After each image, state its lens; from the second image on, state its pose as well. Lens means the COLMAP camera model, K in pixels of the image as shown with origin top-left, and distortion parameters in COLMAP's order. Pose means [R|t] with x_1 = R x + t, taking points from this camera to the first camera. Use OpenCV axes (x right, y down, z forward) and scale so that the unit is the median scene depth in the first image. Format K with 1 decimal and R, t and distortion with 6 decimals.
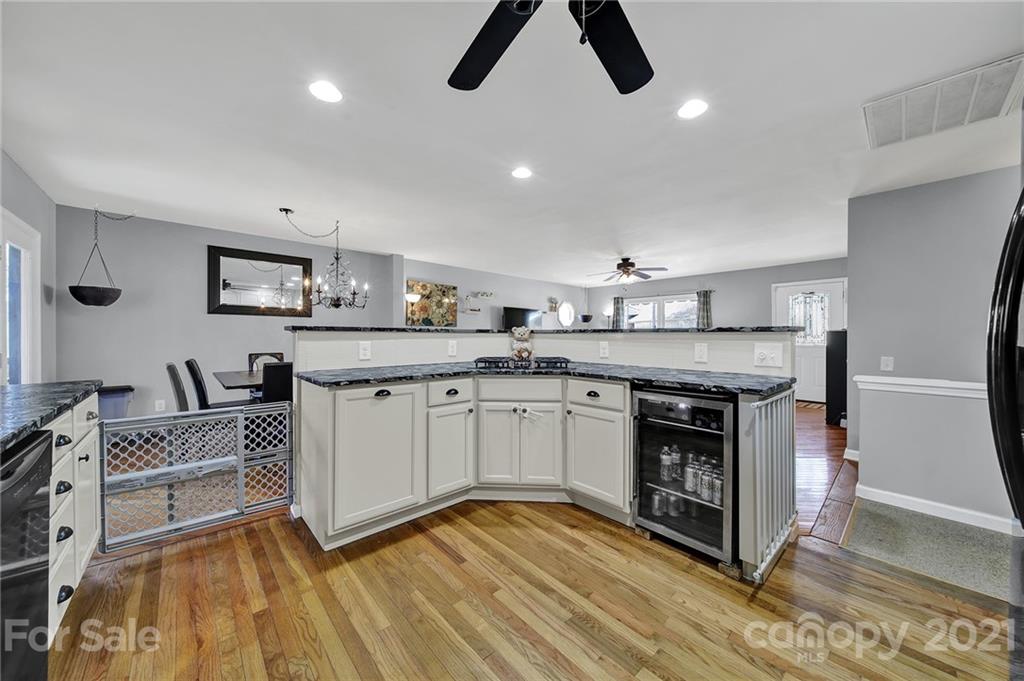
lens RADIAL K [[360.1, 0, 512.9], [0, 360.1, 335.9], [0, 0, 1]] dist [0.000418, -0.000006]
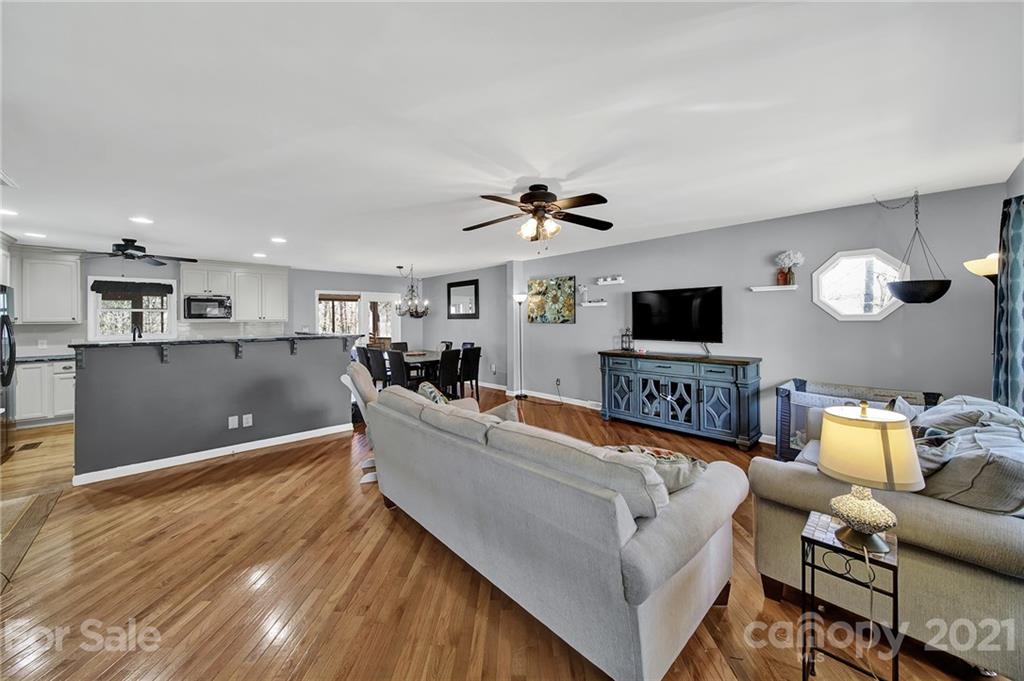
lens RADIAL K [[367.6, 0, 516.8], [0, 367.6, 317.6], [0, 0, 1]] dist [-0.008472, 0.000079]
pose [[0.022428, -0.010326, -0.999695, 1.695723], [0.008072, 0.999916, -0.010148, -0.075093], [0.999716, -0.007842, 0.022509, 2.039350]]
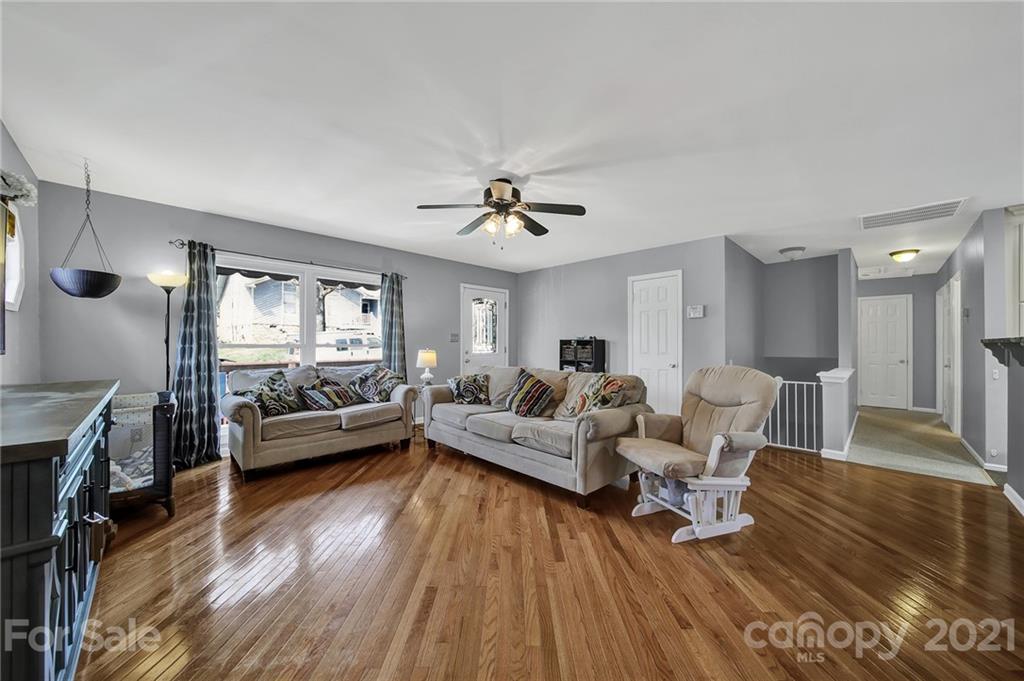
lens RADIAL K [[366.3, 0, 512.9], [0, 366.3, 342.4], [0, 0, 1]] dist [-0.006334, -0.000099]
pose [[-0.042413, 0.003809, 0.999093, -0.367467], [-0.003967, 0.999984, -0.003981, 0.001255], [-0.999092, -0.004132, -0.042397, 2.137867]]
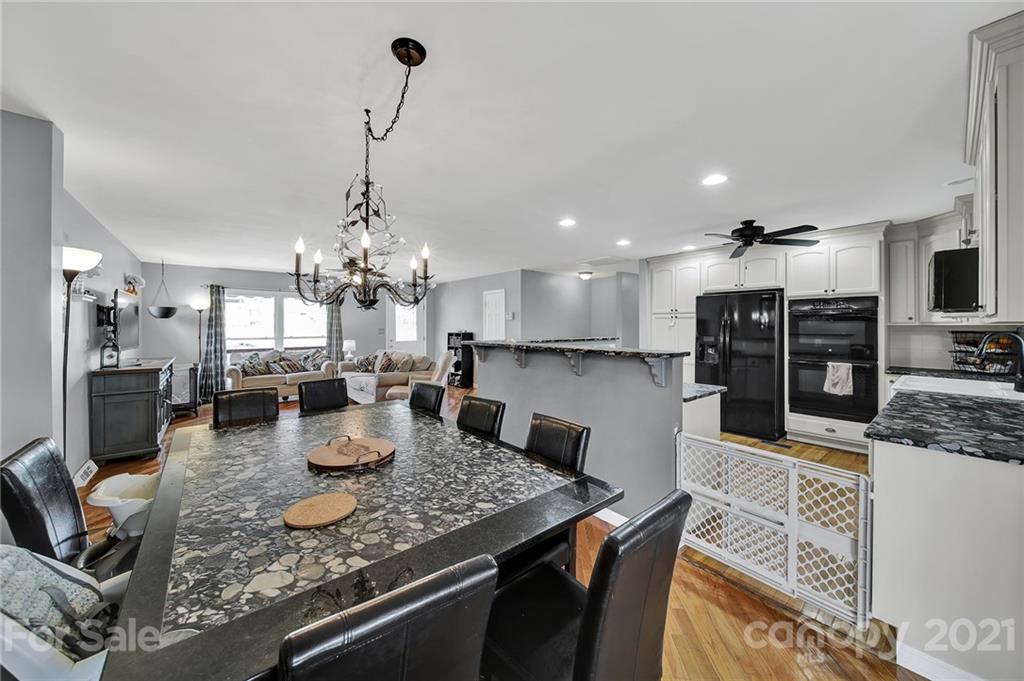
lens RADIAL K [[369.6, 0, 507.9], [0, 369.6, 325.0], [0, 0, 1]] dist [0.000512, 0.000031]
pose [[0.063948, 0.001732, 0.997952, -1.340971], [-0.000190, 0.999998, -0.001724, -0.077948], [-0.997953, -0.000079, 0.063949, 1.123200]]
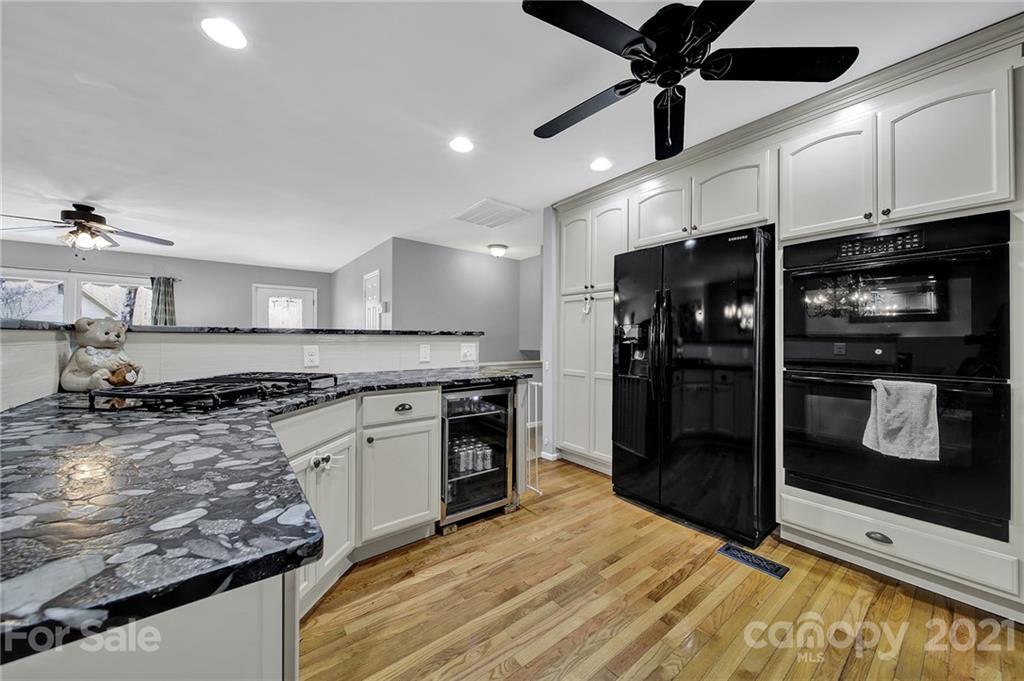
lens RADIAL K [[361.6, 0, 513.3], [0, 361.6, 335.0], [0, 0, 1]] dist [-0.007129, -0.000021]
pose [[0.072303, 0.007231, 0.997356, -0.467521], [-0.004822, 0.999965, -0.006901, -0.002723], [-0.997371, -0.004310, 0.072336, 0.530476]]
